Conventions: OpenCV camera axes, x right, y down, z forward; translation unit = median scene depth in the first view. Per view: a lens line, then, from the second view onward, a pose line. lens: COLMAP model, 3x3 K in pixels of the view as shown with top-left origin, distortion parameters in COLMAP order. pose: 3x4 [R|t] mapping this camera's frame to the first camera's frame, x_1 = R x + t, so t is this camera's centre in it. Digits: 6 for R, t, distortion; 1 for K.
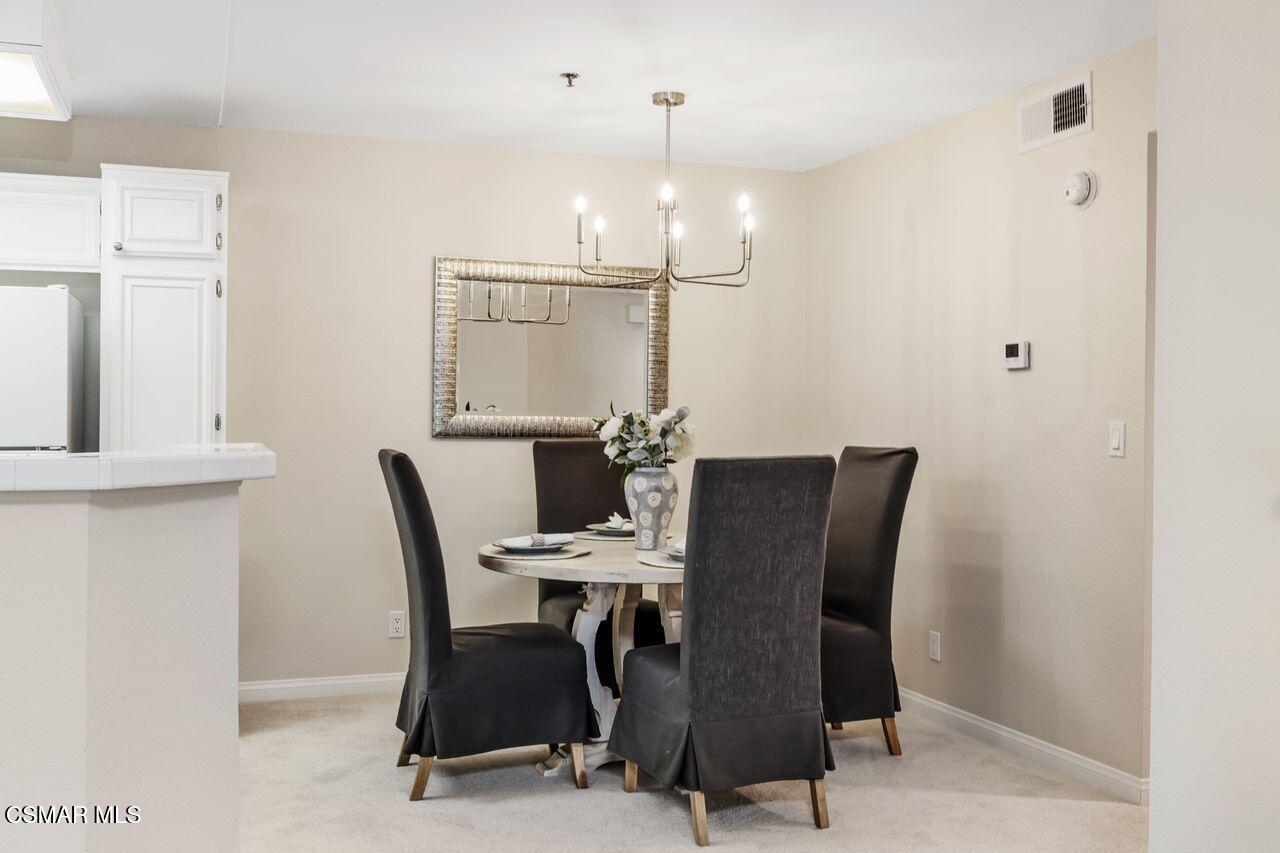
lens RADIAL K [[1143.9, 0, 659.2], [0, 1143.9, 391.8], [0, 0, 1]] dist [-0.001668, 0.005822]
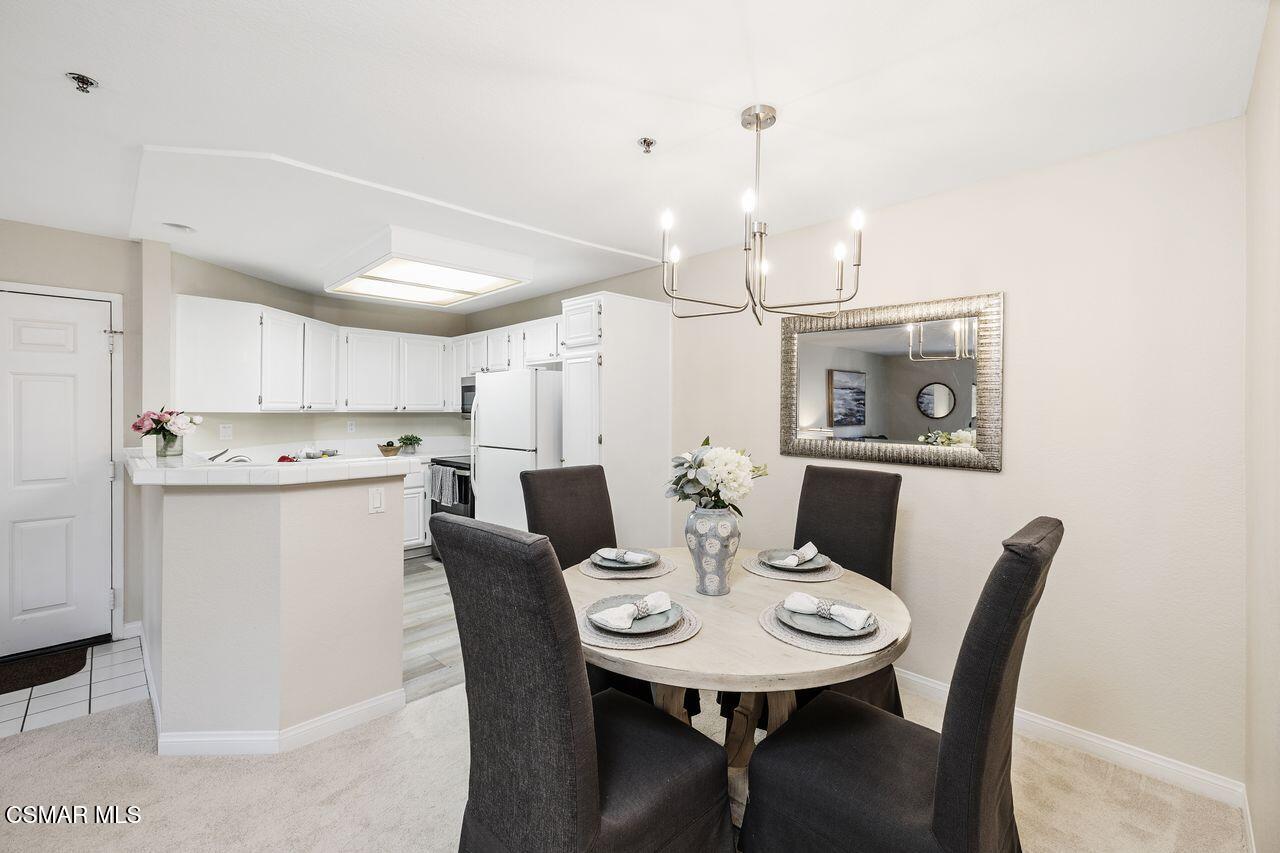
lens RADIAL K [[561.7, 0, 640.6], [0, 561.7, 411.8], [0, 0, 1]] dist [0.000006, 0.000081]
pose [[0.361920, -0.002026, -0.932207, 0.424839], [0.005718, 0.999984, 0.000046, -0.014680], [0.932192, -0.005347, 0.361925, 0.787419]]
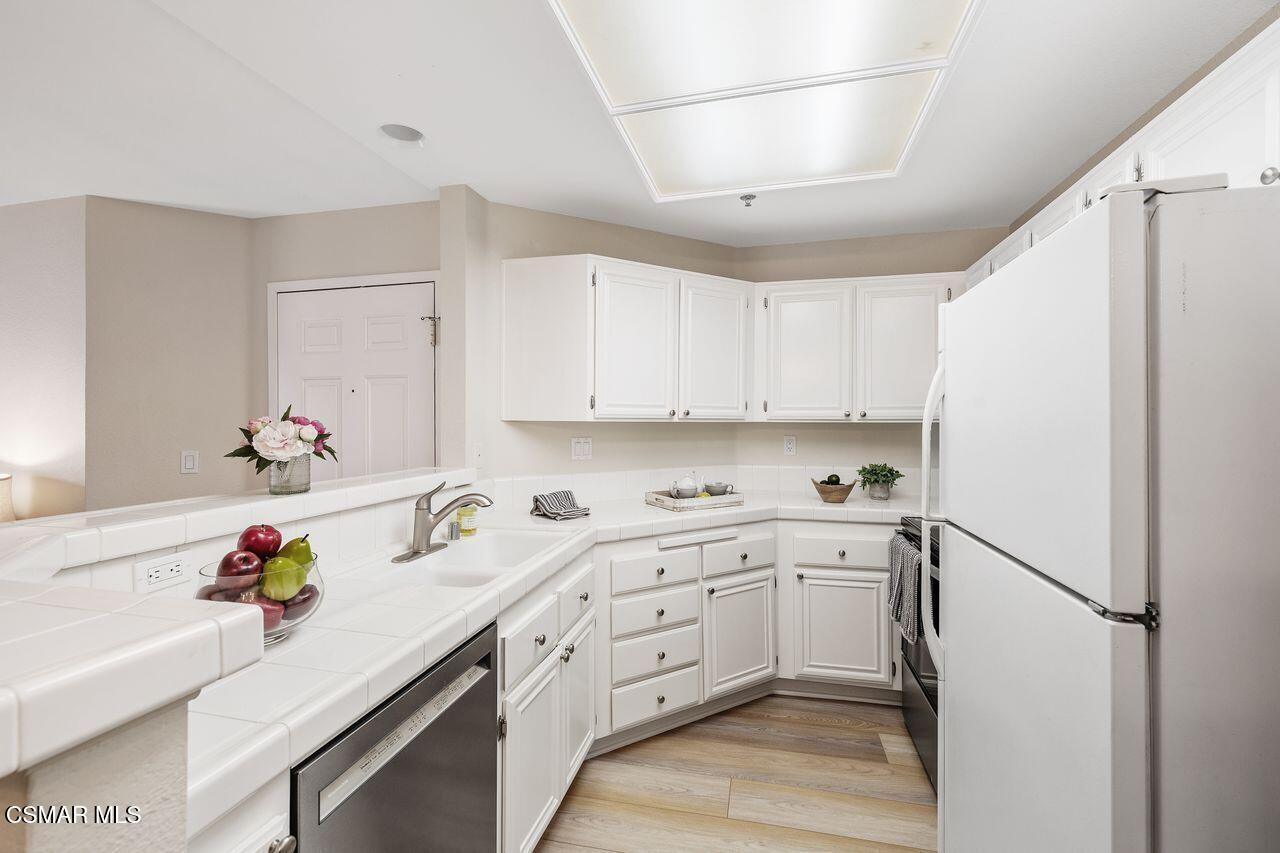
lens RADIAL K [[546.0, 0, 638.8], [0, 546.0, 419.6], [0, 0, 1]] dist [0.001056, 0.000315]
pose [[-0.603873, -0.008837, -0.797031, -0.255018], [0.000614, 0.999933, -0.011552, -0.012111], [0.797080, -0.007465, -0.603828, 0.934971]]
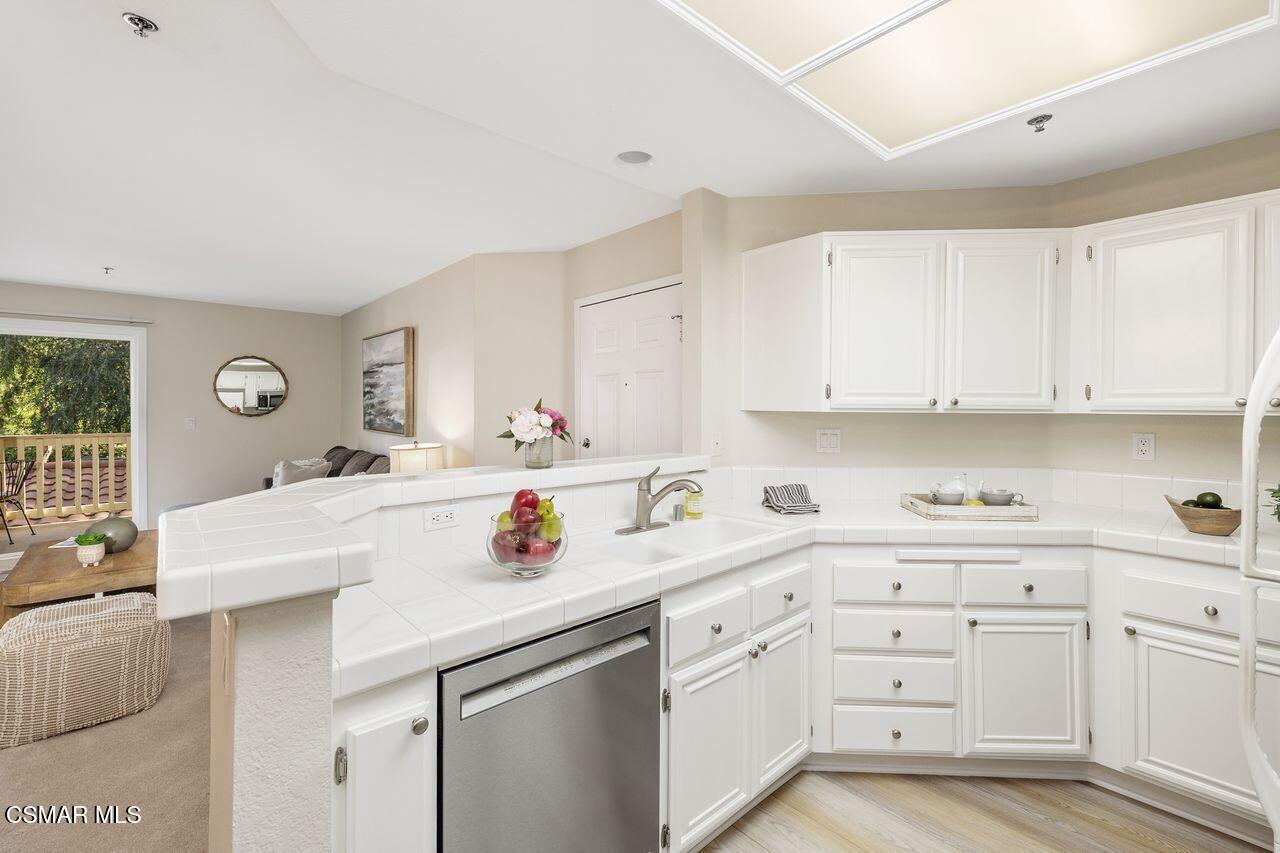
lens RADIAL K [[543.1, 0, 637.0], [0, 543.1, 410.2], [0, 0, 1]] dist [-0.000287, 0.000342]
pose [[-0.947773, -0.008254, -0.318838, -0.341911], [-0.007198, 0.999964, -0.004490, -0.014896], [0.318864, -0.001961, -0.947798, 0.995159]]
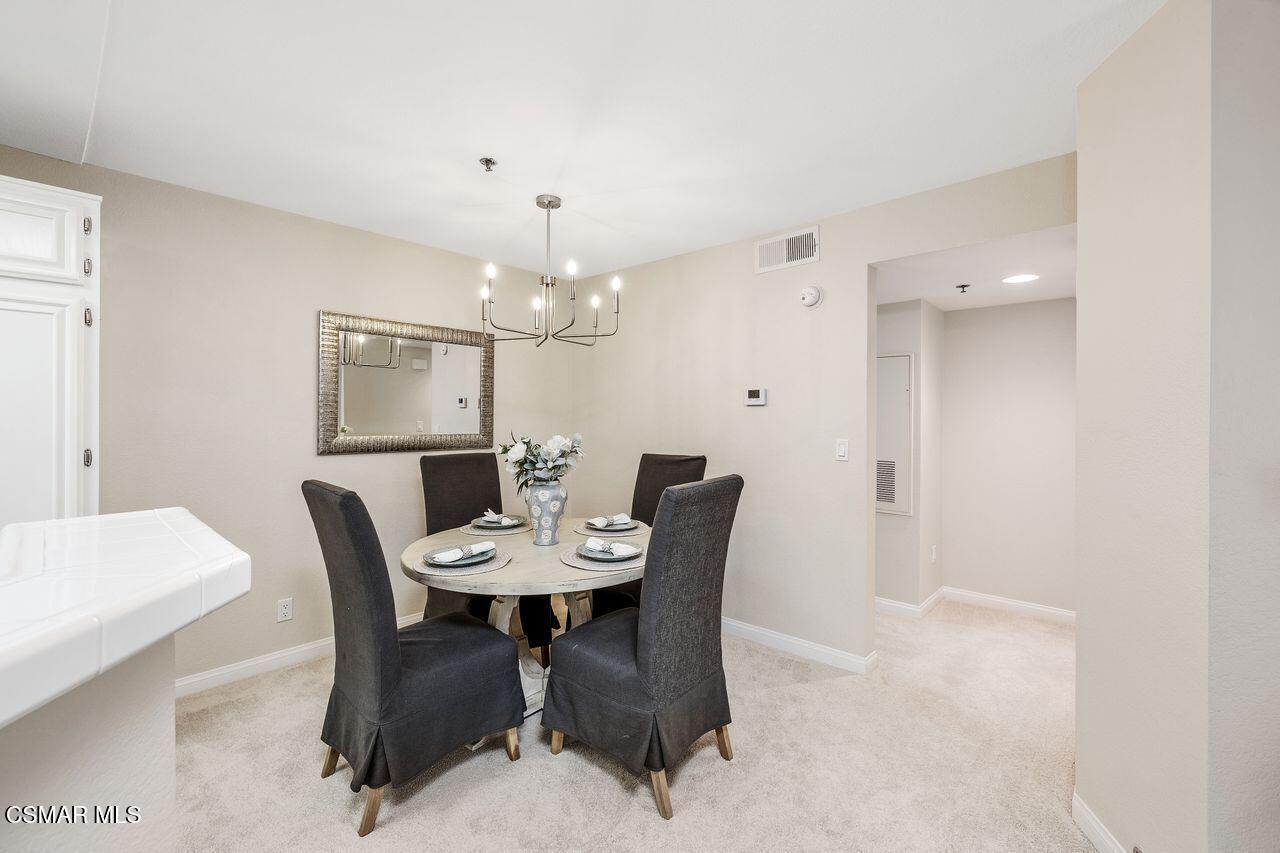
lens RADIAL K [[531.6, 0, 652.5], [0, 531.6, 412.3], [0, 0, 1]] dist [0.000499, 0.000606]
pose [[0.893208, -0.001416, 0.449641, -0.174138], [-0.003379, 0.999946, 0.009860, -0.018208], [-0.449631, -0.010326, 0.893155, 0.414706]]
